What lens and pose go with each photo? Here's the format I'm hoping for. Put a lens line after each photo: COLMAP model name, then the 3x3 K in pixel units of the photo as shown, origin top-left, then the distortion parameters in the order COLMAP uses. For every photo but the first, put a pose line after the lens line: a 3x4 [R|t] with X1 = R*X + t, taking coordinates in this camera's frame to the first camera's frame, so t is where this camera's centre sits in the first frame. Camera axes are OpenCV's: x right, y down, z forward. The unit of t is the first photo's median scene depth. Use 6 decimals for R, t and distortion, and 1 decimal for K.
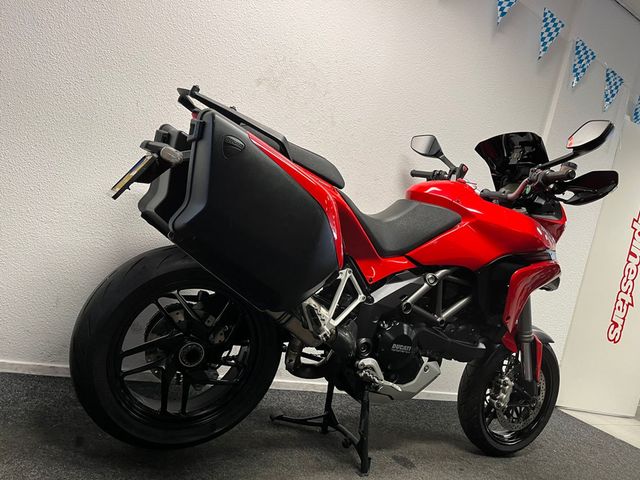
lens RADIAL K [[492.9, 0, 320.0], [0, 492.9, 240.0], [0, 0, 1]] dist [0.079488, 0.000304]
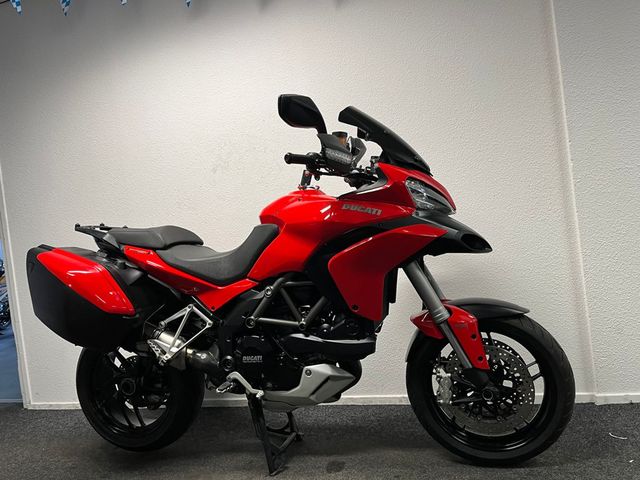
lens RADIAL K [[476.6, 0, 320.0], [0, 476.6, 240.0], [0, 0, 1]] dist [0.075588, 0.000522]
pose [[0.650274, -0.313312, -0.692083, 1.056108], [0.269462, 0.946888, -0.175480, 0.187115], [0.710305, -0.072380, 0.700162, 0.353042]]
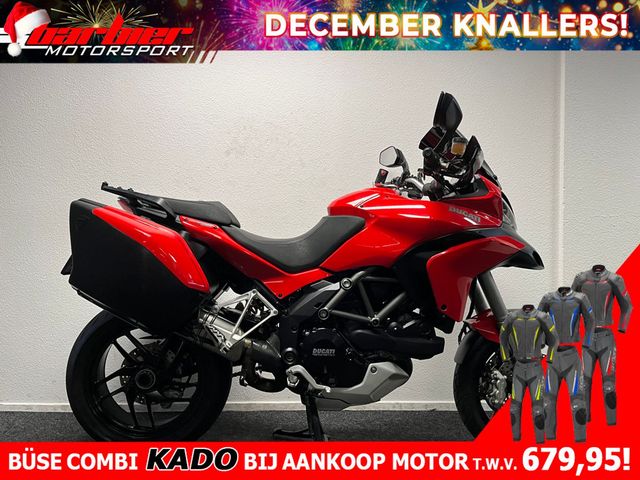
lens RADIAL K [[476.6, 0, 320.0], [0, 476.6, 240.0], [0, 0, 1]] dist [0.075588, 0.000522]
pose [[0.880906, -0.236038, -0.410232, 0.614057], [0.195151, 0.970799, -0.139521, 0.120413], [0.431184, 0.042848, 0.901246, 0.049143]]
